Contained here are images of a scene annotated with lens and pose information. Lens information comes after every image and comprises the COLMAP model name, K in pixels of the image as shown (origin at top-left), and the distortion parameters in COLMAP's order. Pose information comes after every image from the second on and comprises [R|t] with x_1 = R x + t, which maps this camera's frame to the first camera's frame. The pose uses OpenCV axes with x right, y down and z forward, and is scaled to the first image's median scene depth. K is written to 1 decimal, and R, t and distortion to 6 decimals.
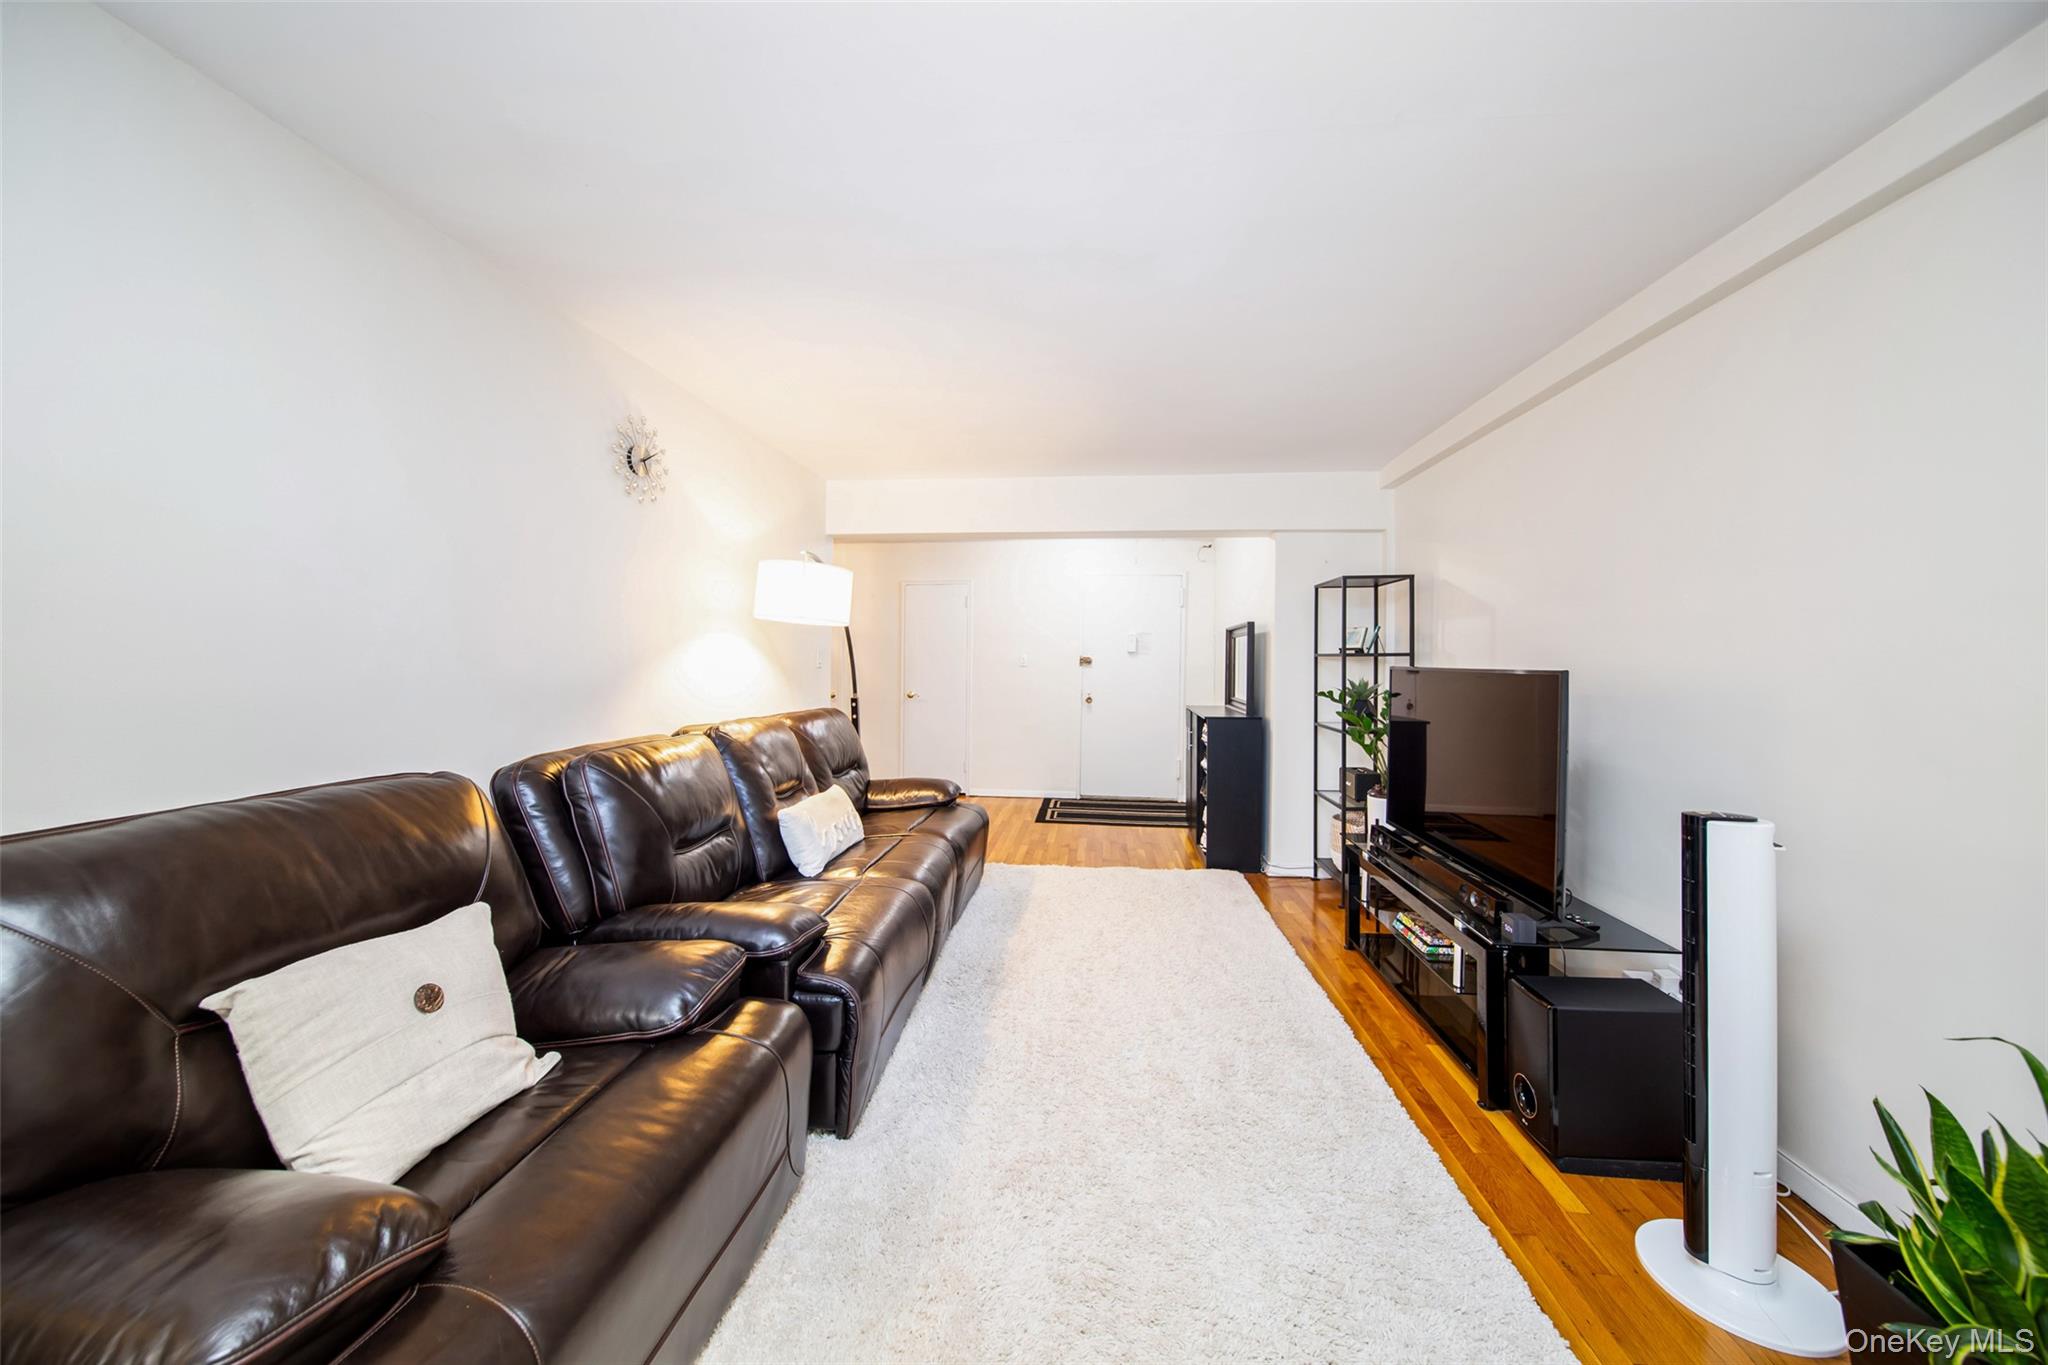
lens RADIAL K [[875.1, 0, 991.3], [0, 875.1, 663.1], [0, 0, 1]] dist [0.008542, 0.000177]
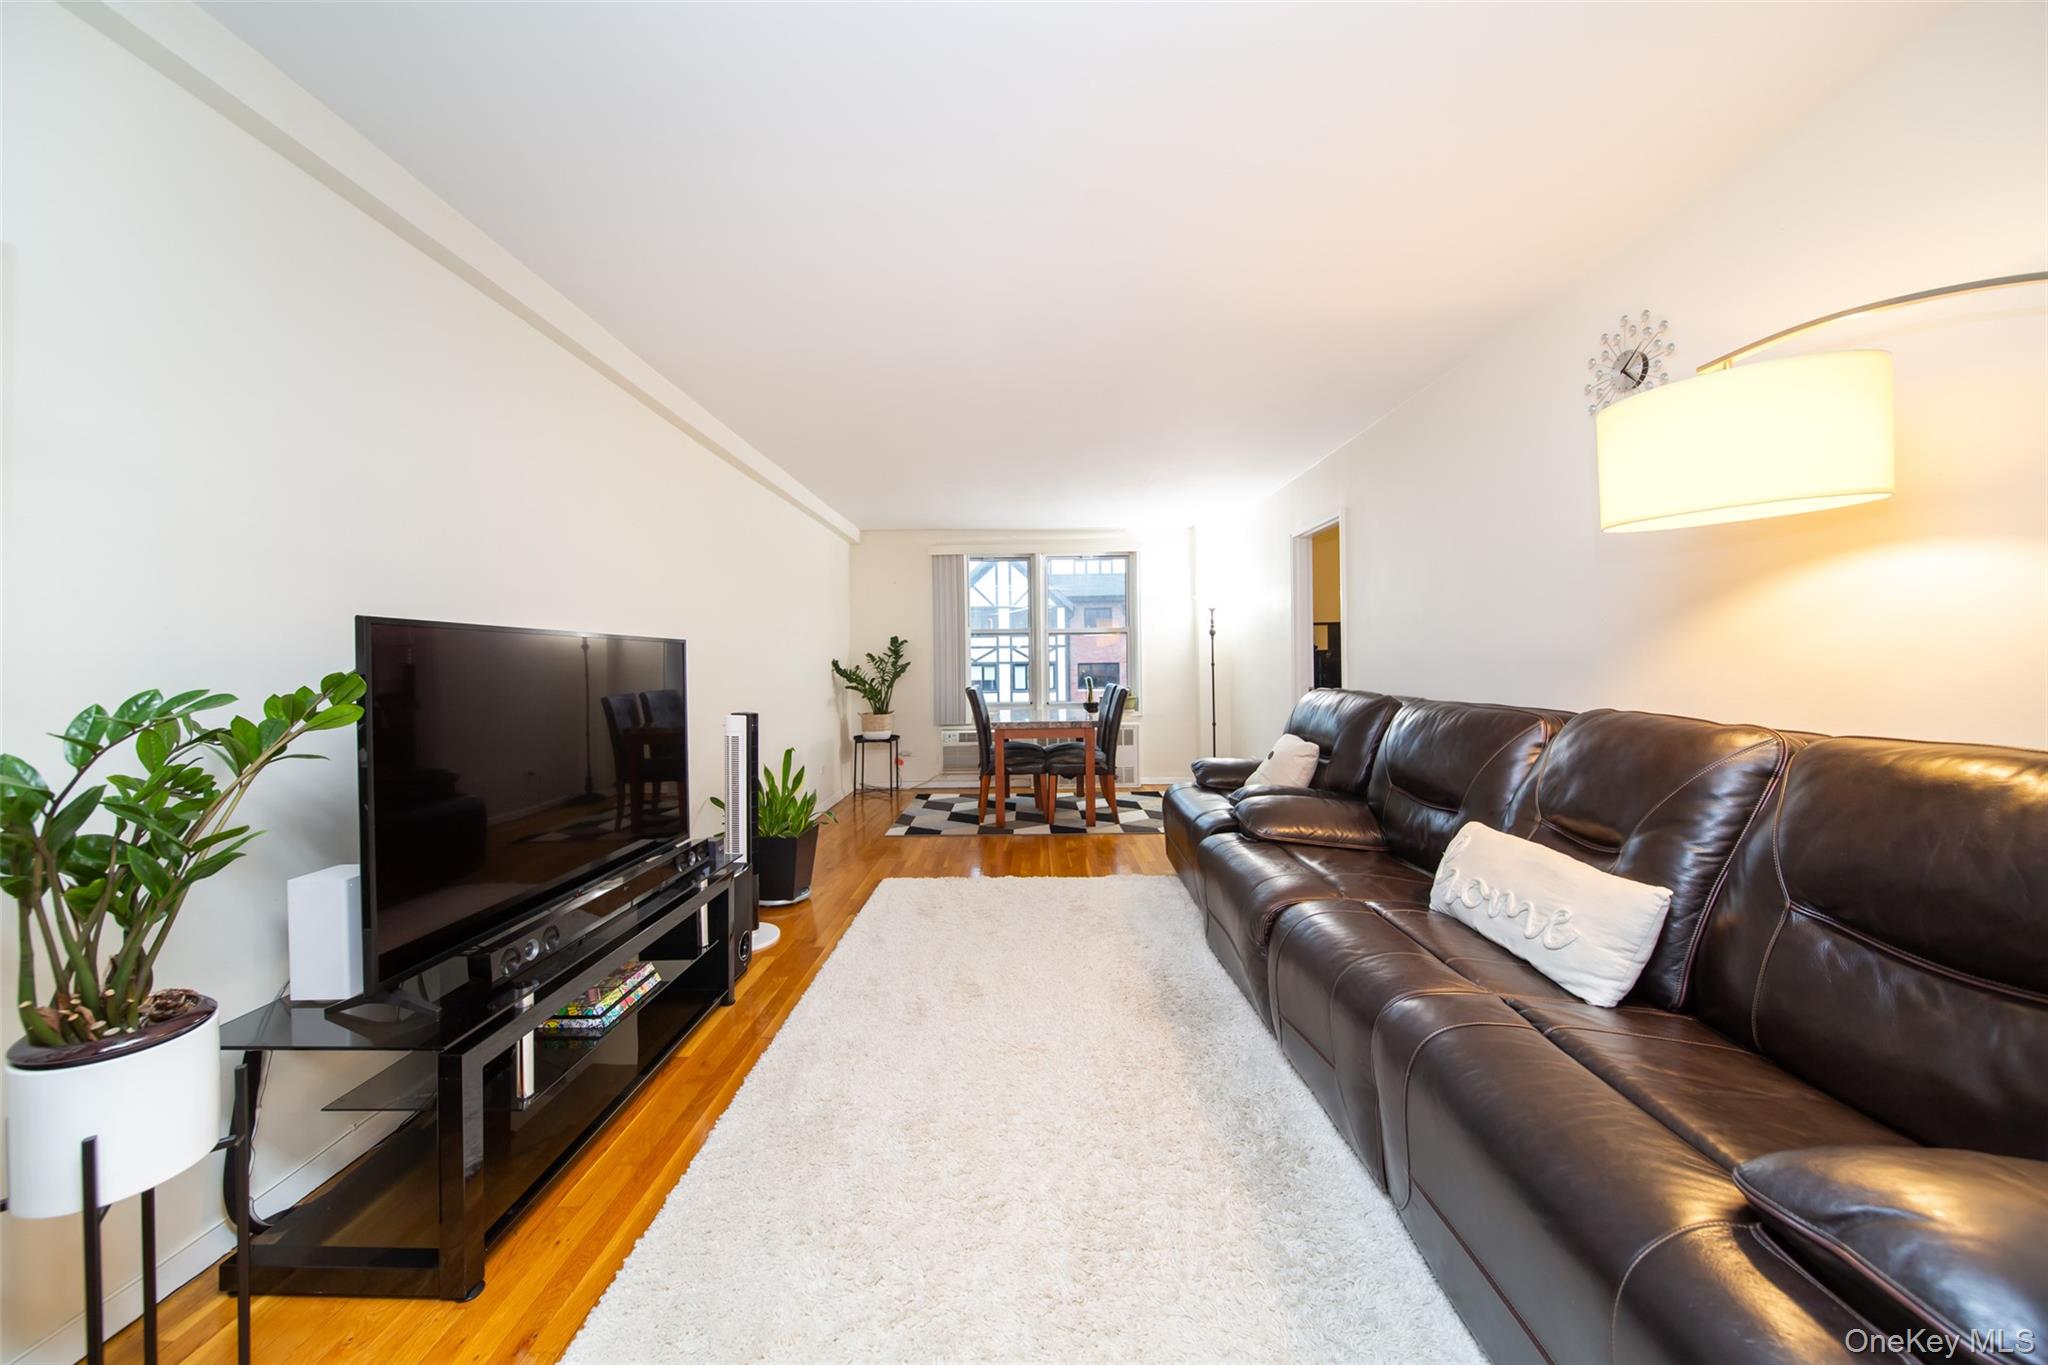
lens RADIAL K [[807.4, 0, 951.3], [0, 807.4, 673.8], [0, 0, 1]] dist [-0.011127, -0.000023]
pose [[-0.999773, 0.003674, -0.020992, 0.247036], [0.003277, 0.999816, 0.018923, 0.032320], [0.021058, 0.018849, -0.999601, 1.833156]]
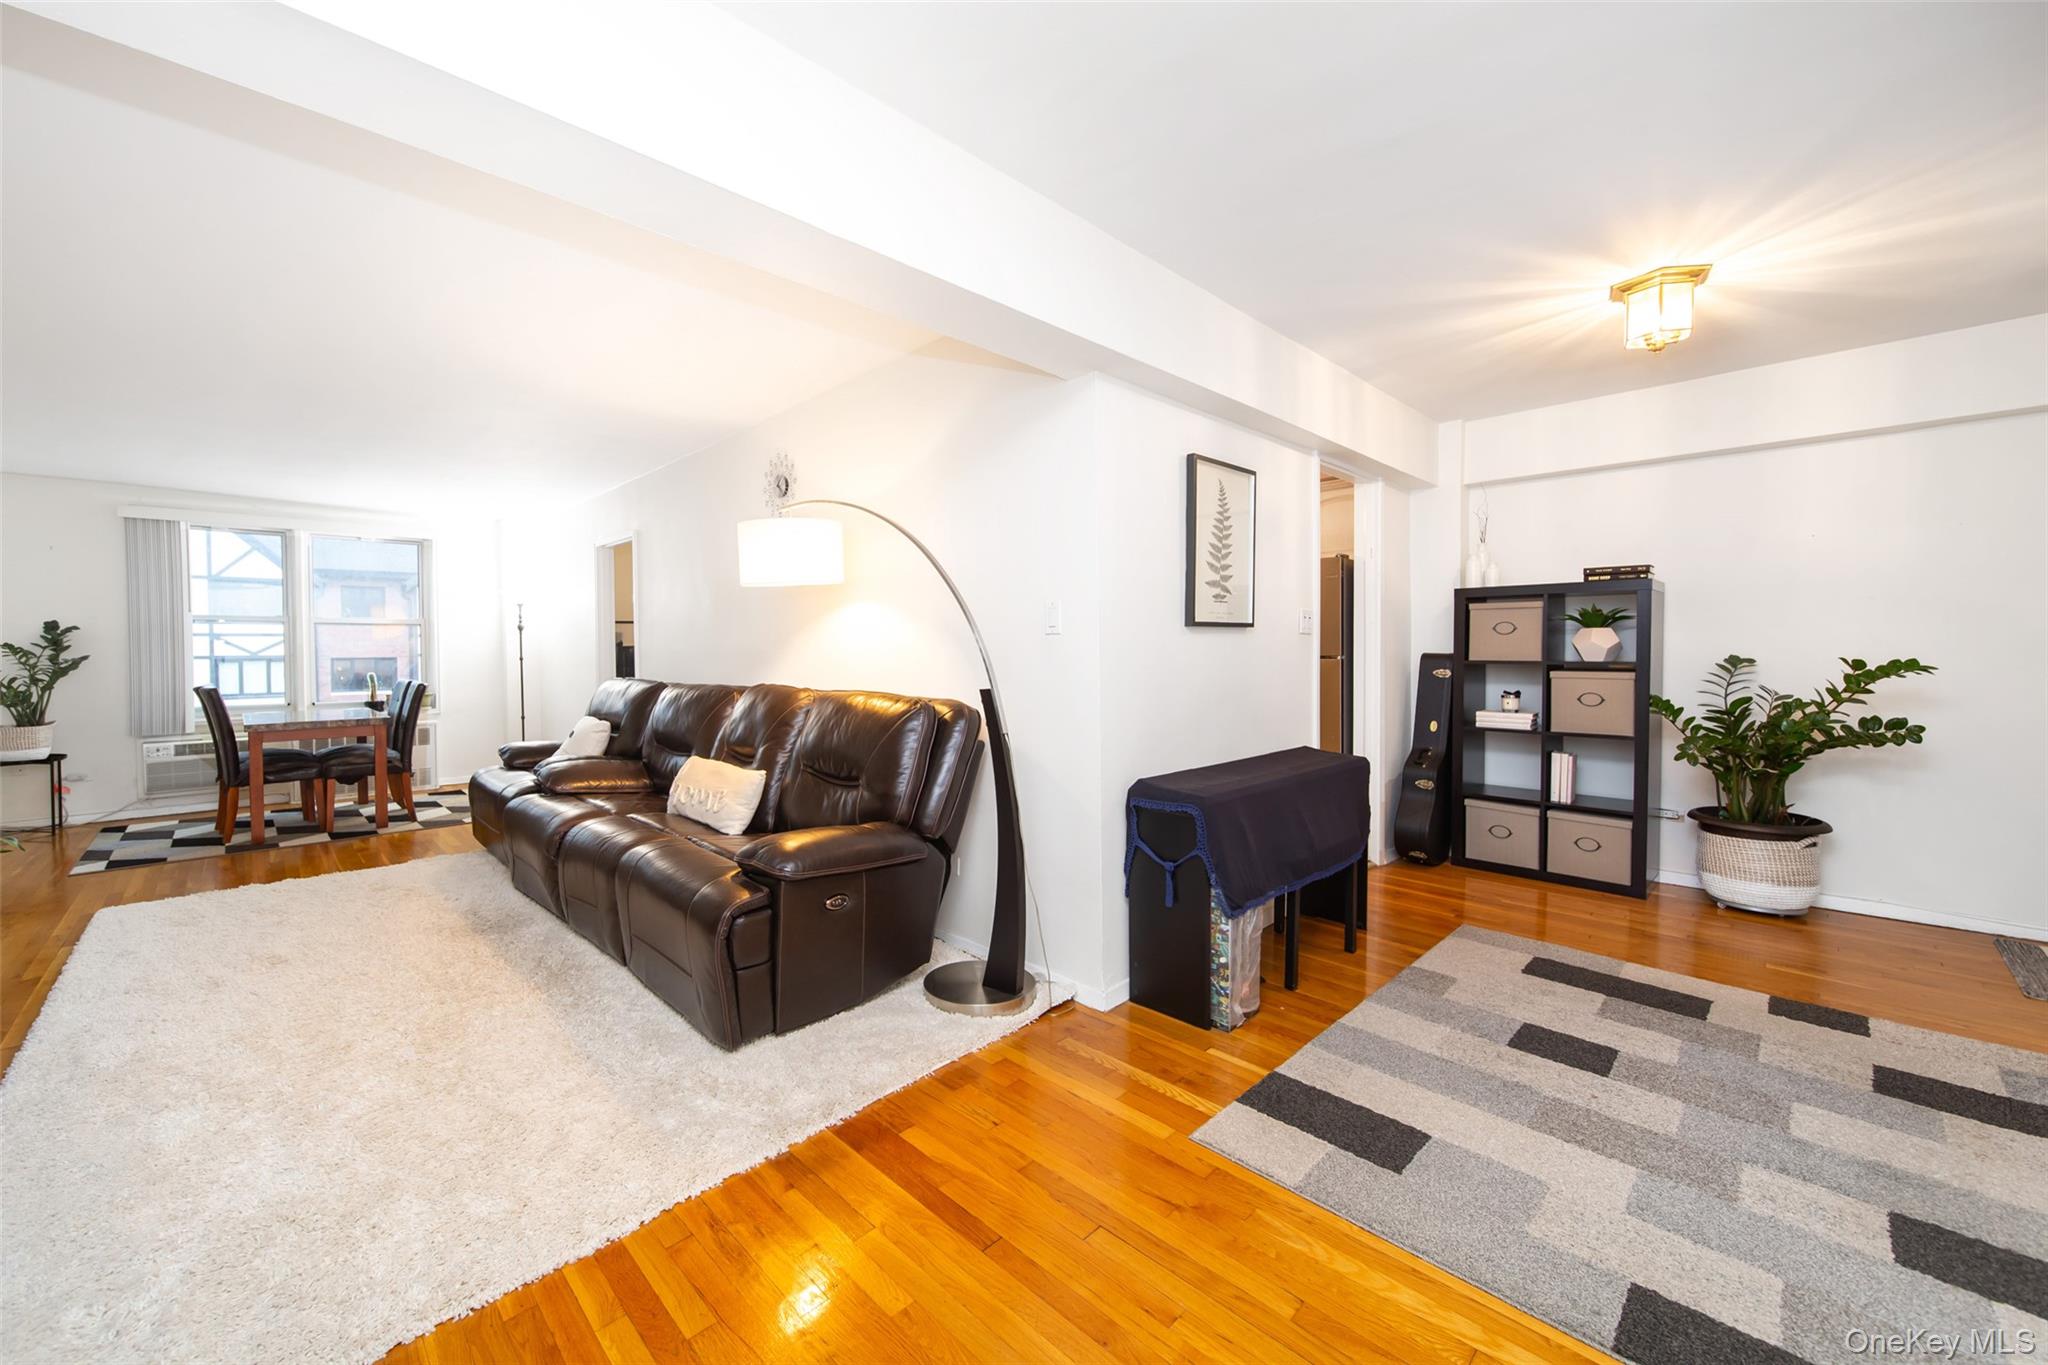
lens RADIAL K [[875.1, 0, 991.3], [0, 875.1, 663.1], [0, 0, 1]] dist [0.008542, 0.000177]
pose [[-0.680250, 0.005831, -0.732957, 0.417188], [-0.002765, 0.999941, 0.010521, 0.032424], [0.732975, 0.009183, -0.680194, 2.363974]]
